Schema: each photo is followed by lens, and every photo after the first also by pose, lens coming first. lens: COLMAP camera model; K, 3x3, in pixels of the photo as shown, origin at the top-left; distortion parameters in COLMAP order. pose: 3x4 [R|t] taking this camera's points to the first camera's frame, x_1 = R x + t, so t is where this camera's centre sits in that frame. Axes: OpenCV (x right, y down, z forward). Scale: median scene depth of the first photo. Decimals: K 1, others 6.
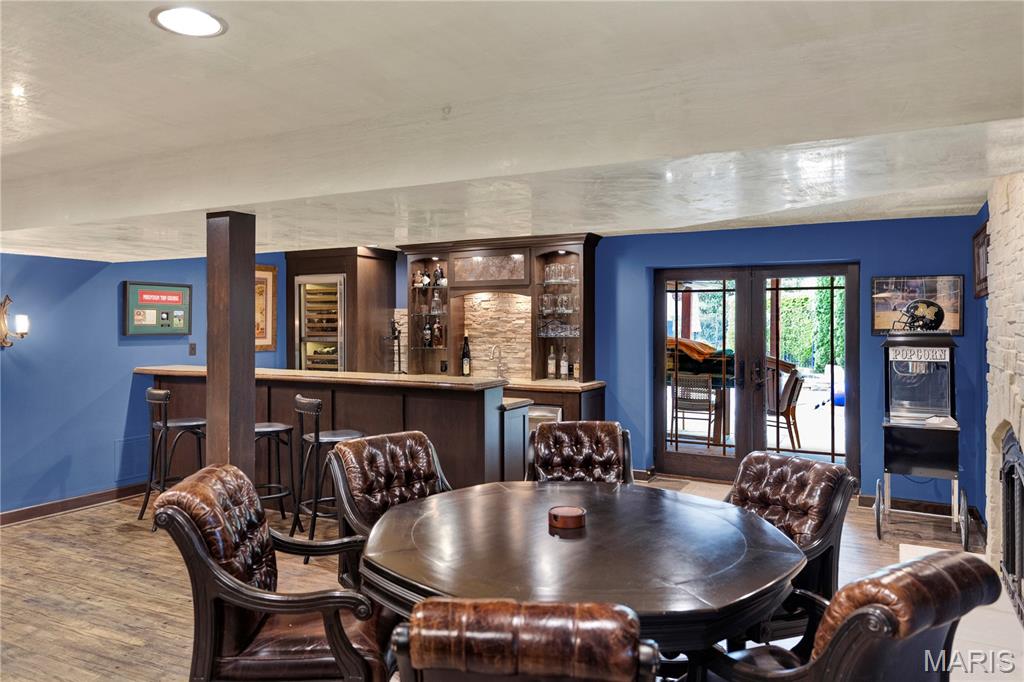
lens RADIAL K [[699.1, 0, 512.0], [0, 699.1, 341.0], [0, 0, 1]] dist [0.000576, 0.000106]
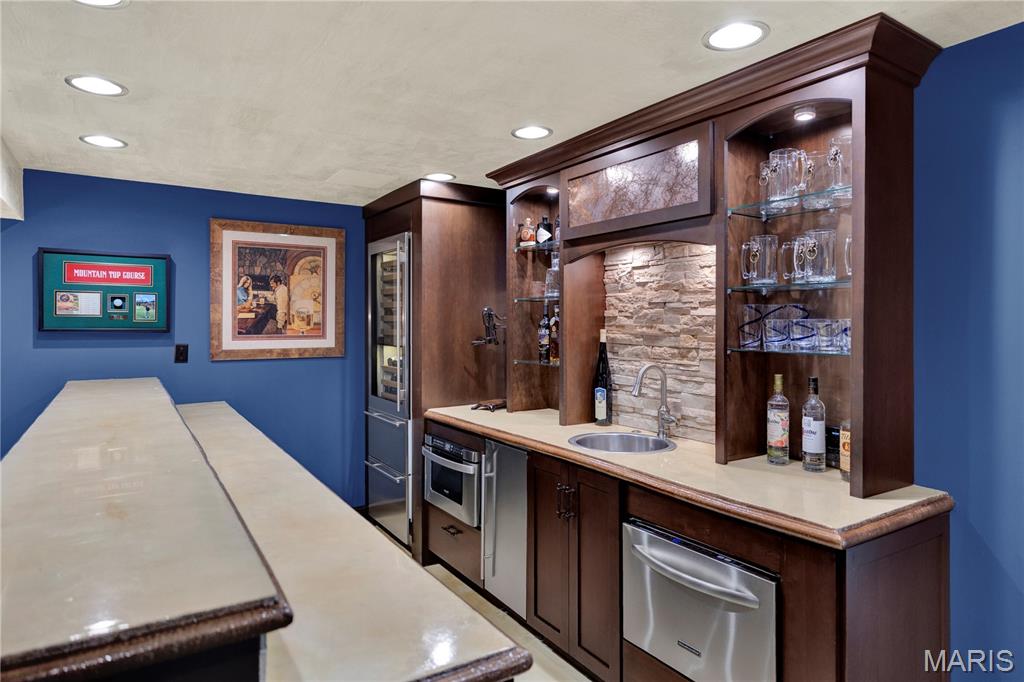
lens RADIAL K [[598.2, 0, 511.1], [0, 598.2, 320.7], [0, 0, 1]] dist [-0.005942, -0.001915]
pose [[0.866567, 0.004724, -0.499038, 0.092117], [-0.017617, 0.999622, -0.021129, -0.012241], [0.498749, 0.027101, 0.866322, 0.642404]]
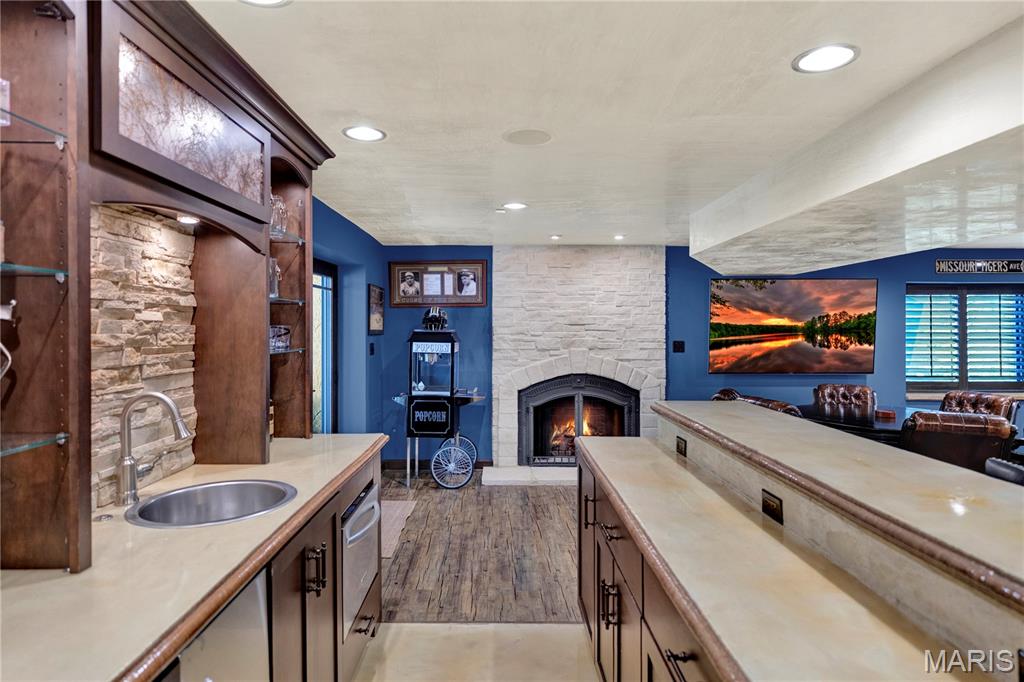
lens RADIAL K [[594.1, 0, 512.0], [0, 594.1, 341.0], [0, 0, 1]] dist [0.000043, -0.000019]
pose [[-0.472153, -0.020879, 0.881269, -0.326969], [0.020967, 0.999171, 0.034906, -0.022165], [-0.881267, 0.034959, -0.471323, 1.010146]]
